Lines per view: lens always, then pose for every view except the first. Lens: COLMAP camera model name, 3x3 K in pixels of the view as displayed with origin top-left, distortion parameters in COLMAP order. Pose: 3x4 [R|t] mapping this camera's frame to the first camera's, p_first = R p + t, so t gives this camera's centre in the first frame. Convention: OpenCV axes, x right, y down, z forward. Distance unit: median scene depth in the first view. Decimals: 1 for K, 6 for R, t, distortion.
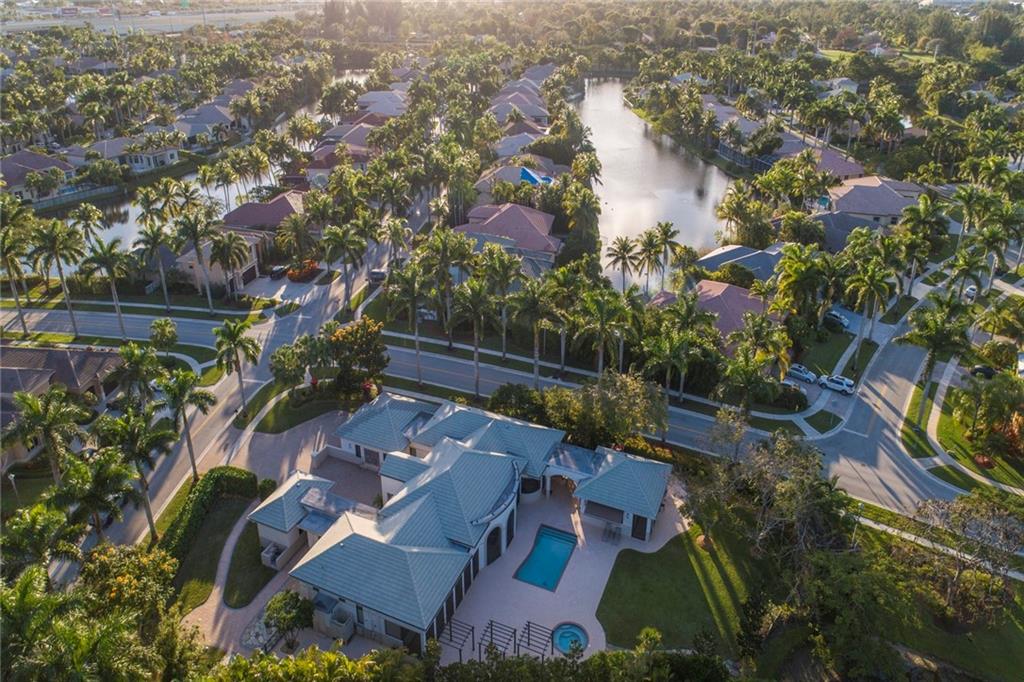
lens RADIAL K [[778.4, 0, 512.0], [0, 778.4, 341.0], [0, 0, 1]] dist [-0.004376, 0.000473]
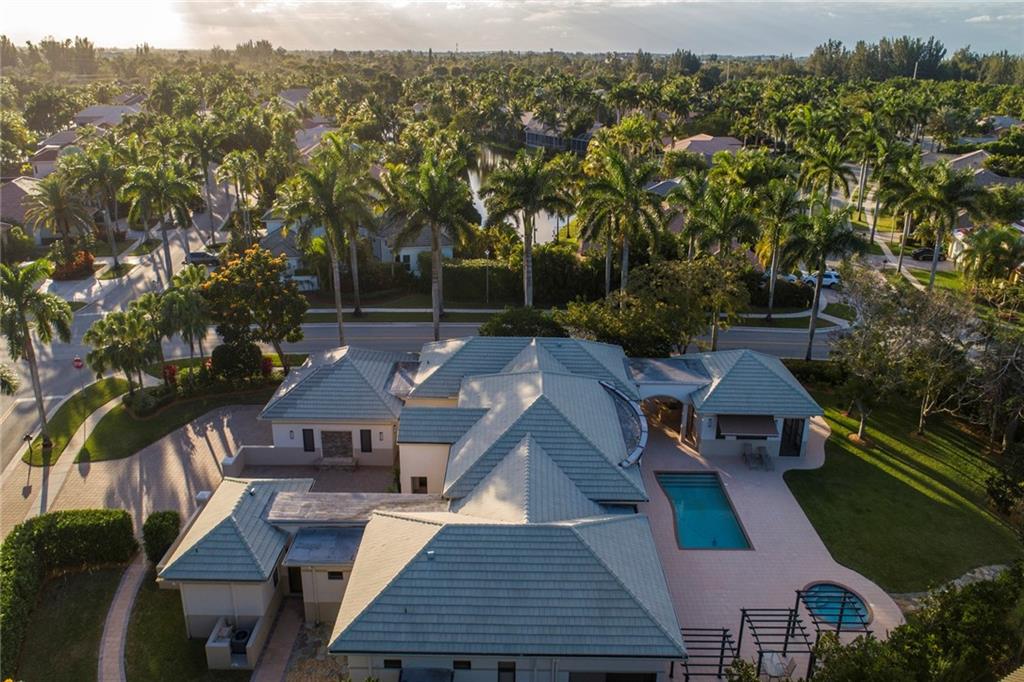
lens RADIAL K [[709.9, 0, 512.0], [0, 709.9, 341.0], [0, 0, 1]] dist [-0.002134, -0.001066]
pose [[0.901347, -0.133058, 0.412152, -0.279025], [0.188751, 0.977192, -0.097312, 0.154921], [-0.389803, 0.165506, 0.905904, 0.465372]]
